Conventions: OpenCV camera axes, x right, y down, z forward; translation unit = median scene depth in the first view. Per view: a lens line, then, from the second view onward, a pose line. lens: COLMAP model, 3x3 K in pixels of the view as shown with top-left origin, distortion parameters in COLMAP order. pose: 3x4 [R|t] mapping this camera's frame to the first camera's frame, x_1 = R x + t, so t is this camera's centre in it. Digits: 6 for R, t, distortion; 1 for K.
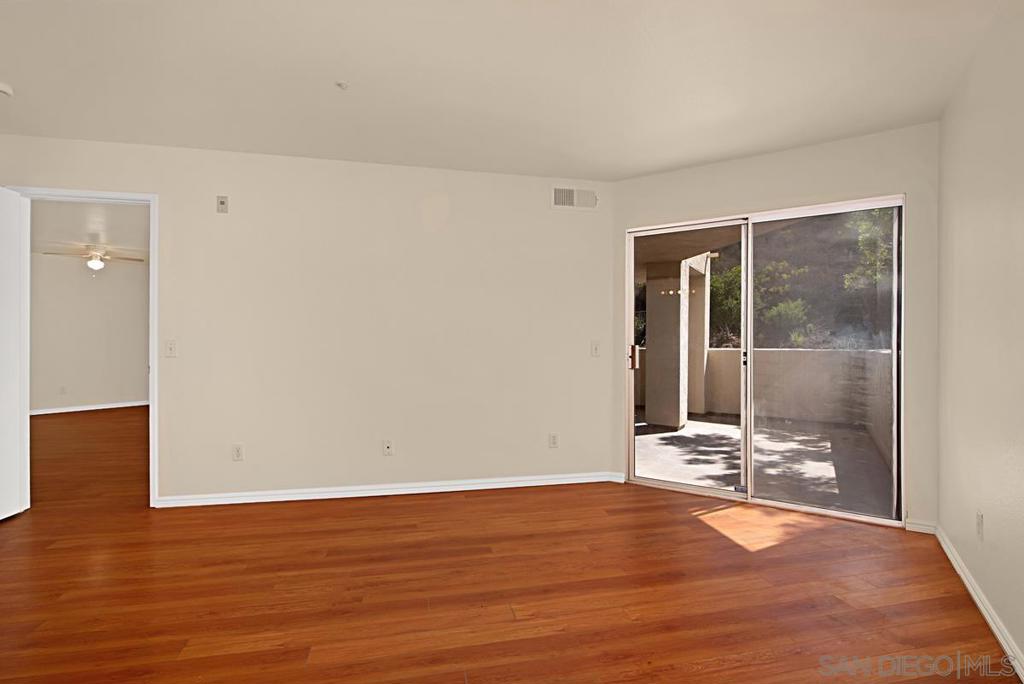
lens RADIAL K [[508.7, 0, 515.7], [0, 508.7, 340.1], [0, 0, 1]] dist [-0.003086, -0.000773]
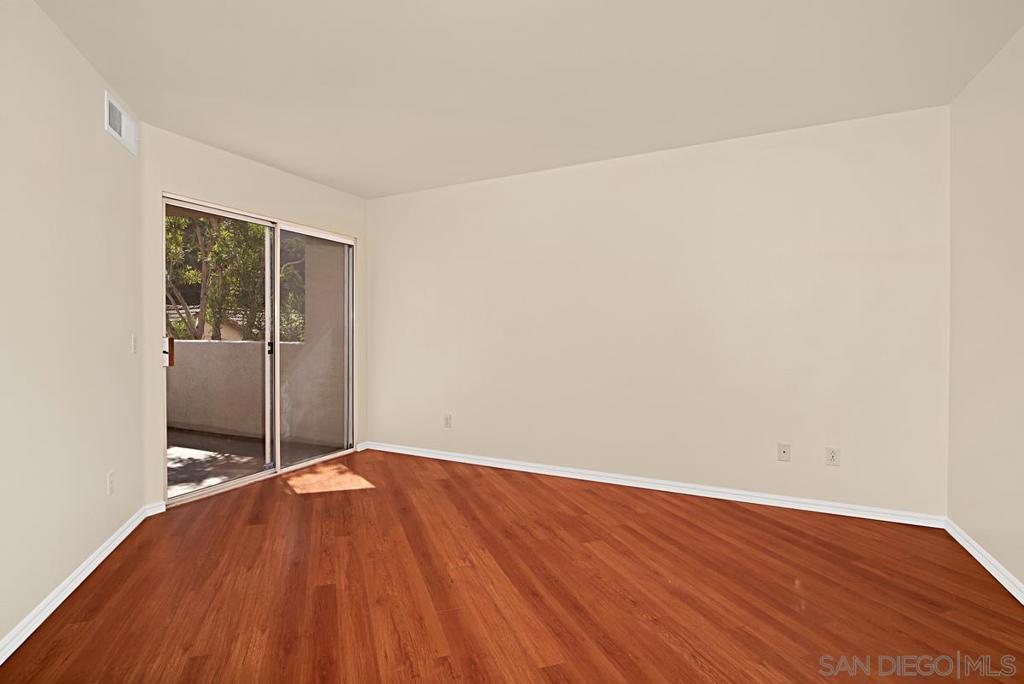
lens RADIAL K [[471.7, 0, 518.0], [0, 471.7, 339.0], [0, 0, 1]] dist [-0.002916, 0.000207]
pose [[-0.129192, -0.013823, 0.991523, -0.865470], [-0.001724, 0.999904, 0.013716, 0.000883], [-0.991618, 0.000063, -0.129203, 0.810136]]
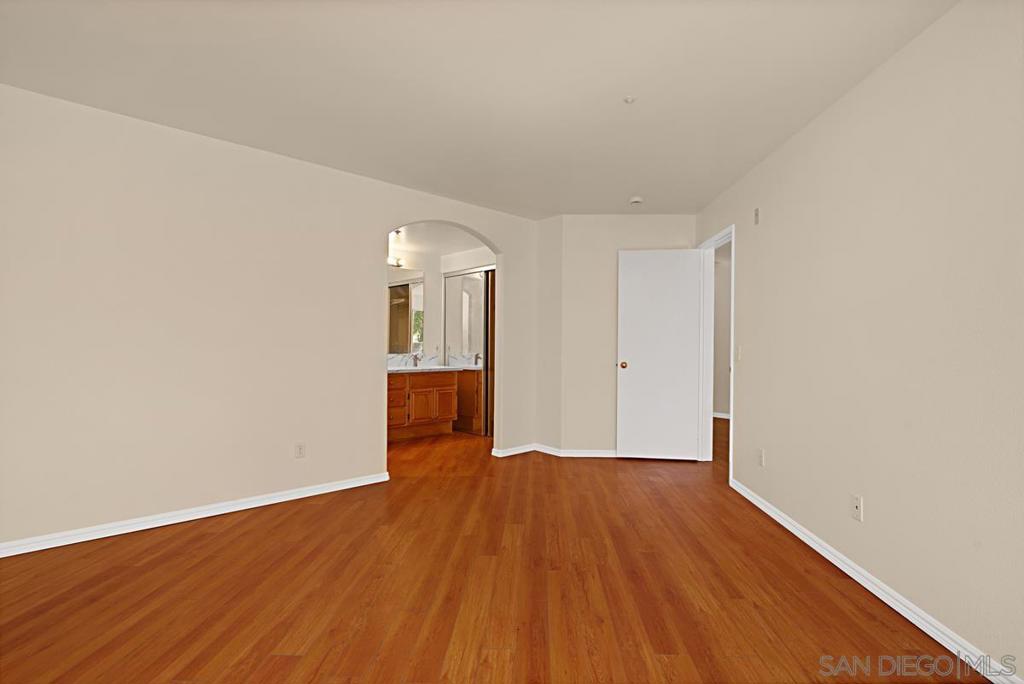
lens RADIAL K [[508.7, 0, 515.7], [0, 508.7, 340.1], [0, 0, 1]] dist [-0.003086, -0.000773]
pose [[-0.289461, -0.010551, -0.957132, 0.665125], [-0.009119, 0.999924, -0.008265, 0.010369], [0.957146, 0.006336, -0.289535, 1.027312]]
